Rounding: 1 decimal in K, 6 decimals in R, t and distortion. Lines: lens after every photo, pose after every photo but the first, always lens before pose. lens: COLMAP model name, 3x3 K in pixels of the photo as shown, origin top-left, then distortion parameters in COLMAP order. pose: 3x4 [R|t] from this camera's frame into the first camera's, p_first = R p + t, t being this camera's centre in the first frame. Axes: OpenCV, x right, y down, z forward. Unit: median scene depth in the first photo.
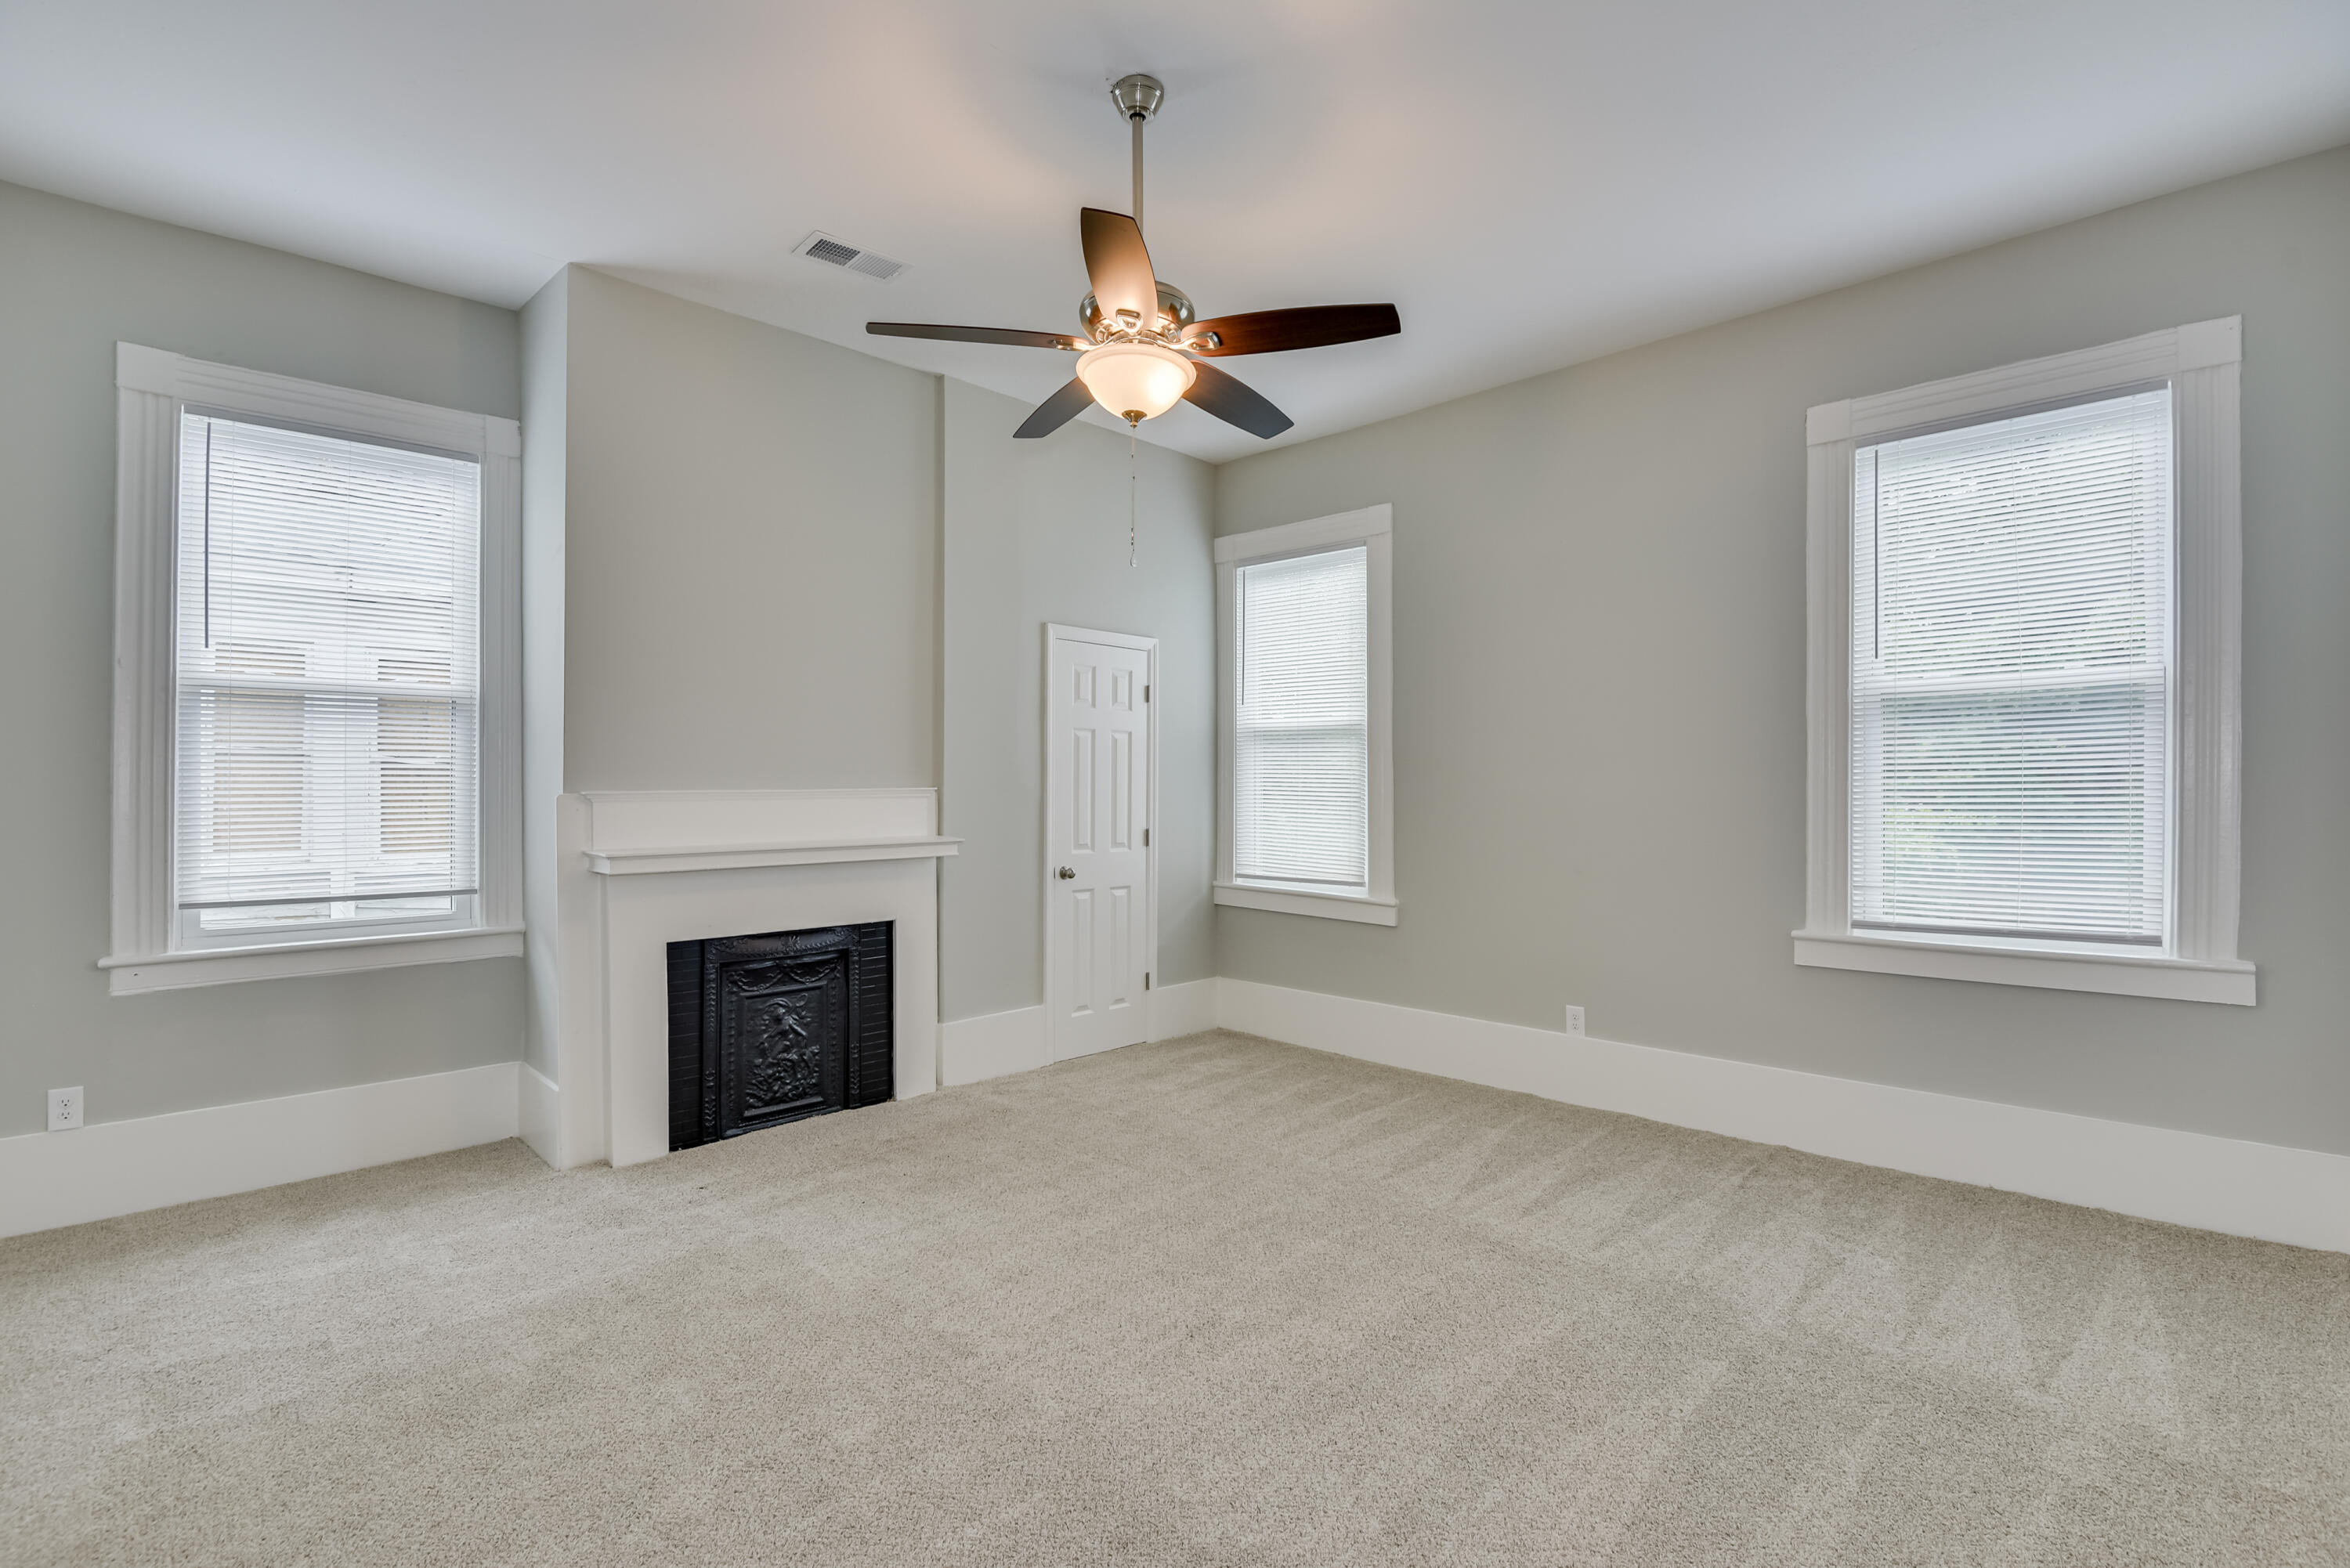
lens RADIAL K [[1077.7, 0, 1175.0], [0, 1077.7, 784.0], [0, 0, 1]] dist [0.021508, -0.020805]
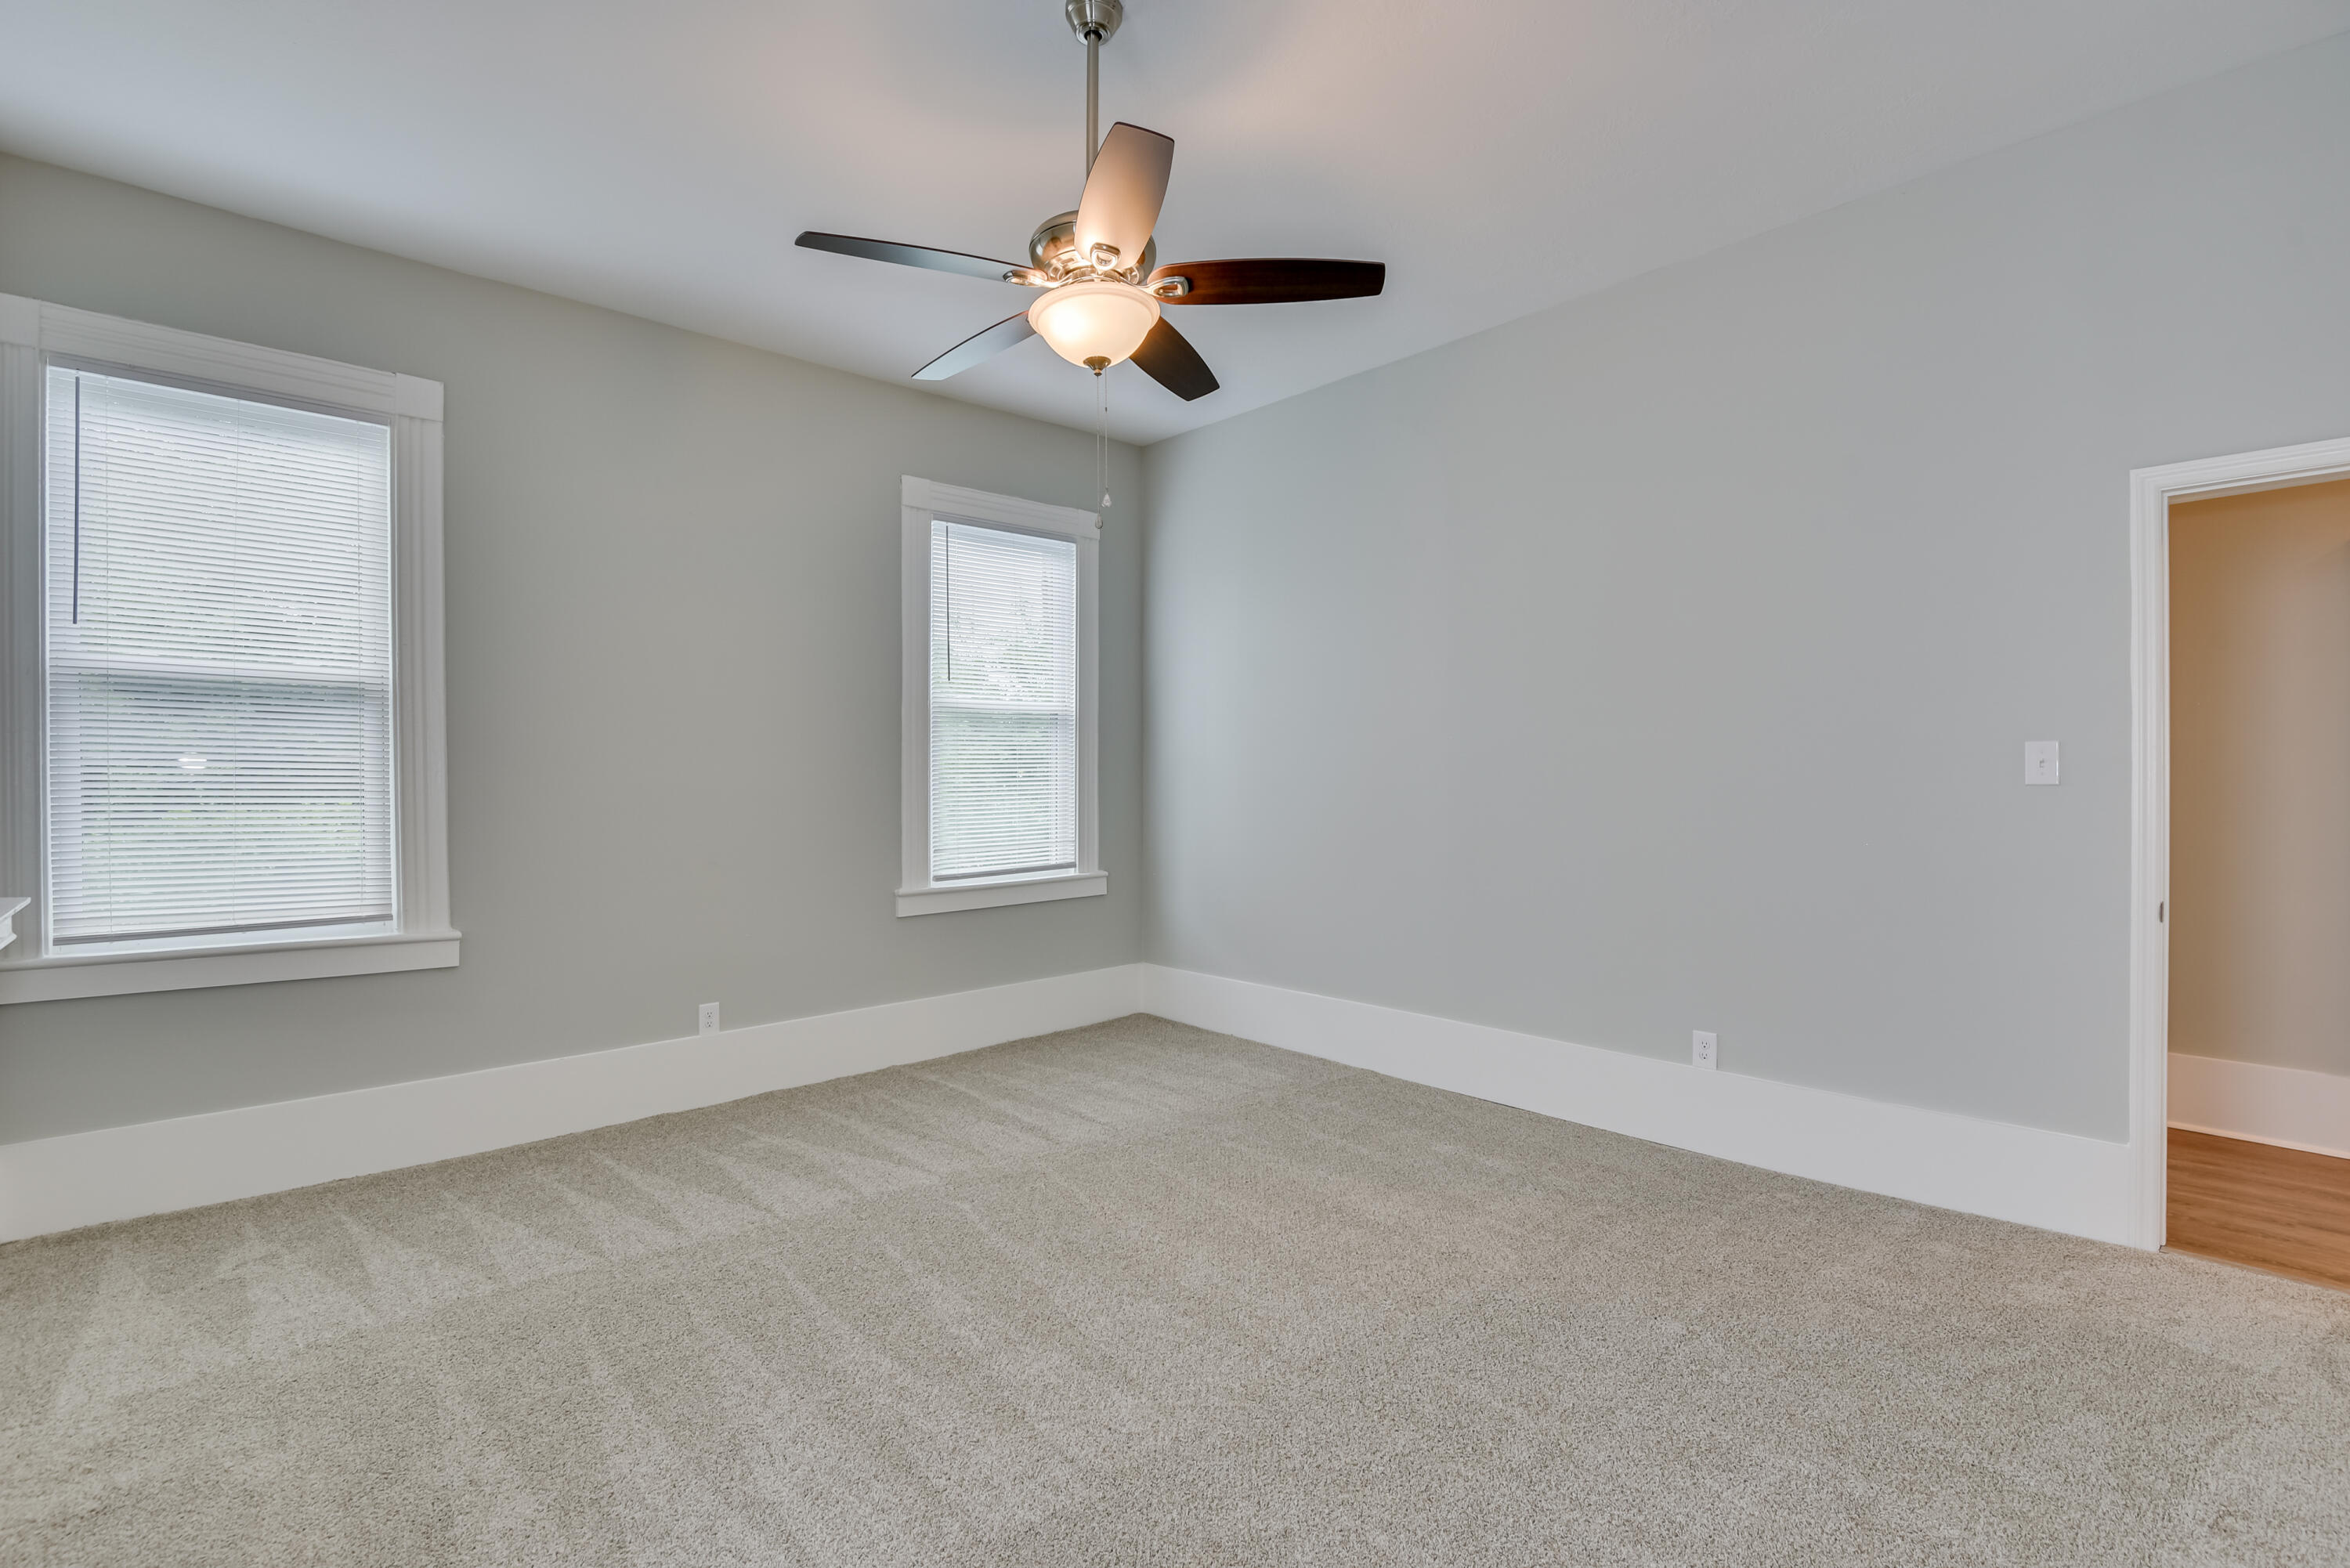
lens RADIAL K [[1077.7, 0, 1175.0], [0, 1077.7, 784.0], [0, 0, 1]] dist [0.021508, -0.020805]
pose [[0.054328, -0.005543, 0.998508, -0.584827], [0.001522, 0.999984, 0.005469, 0.005896], [-0.998522, 0.001223, 0.054335, 0.549668]]
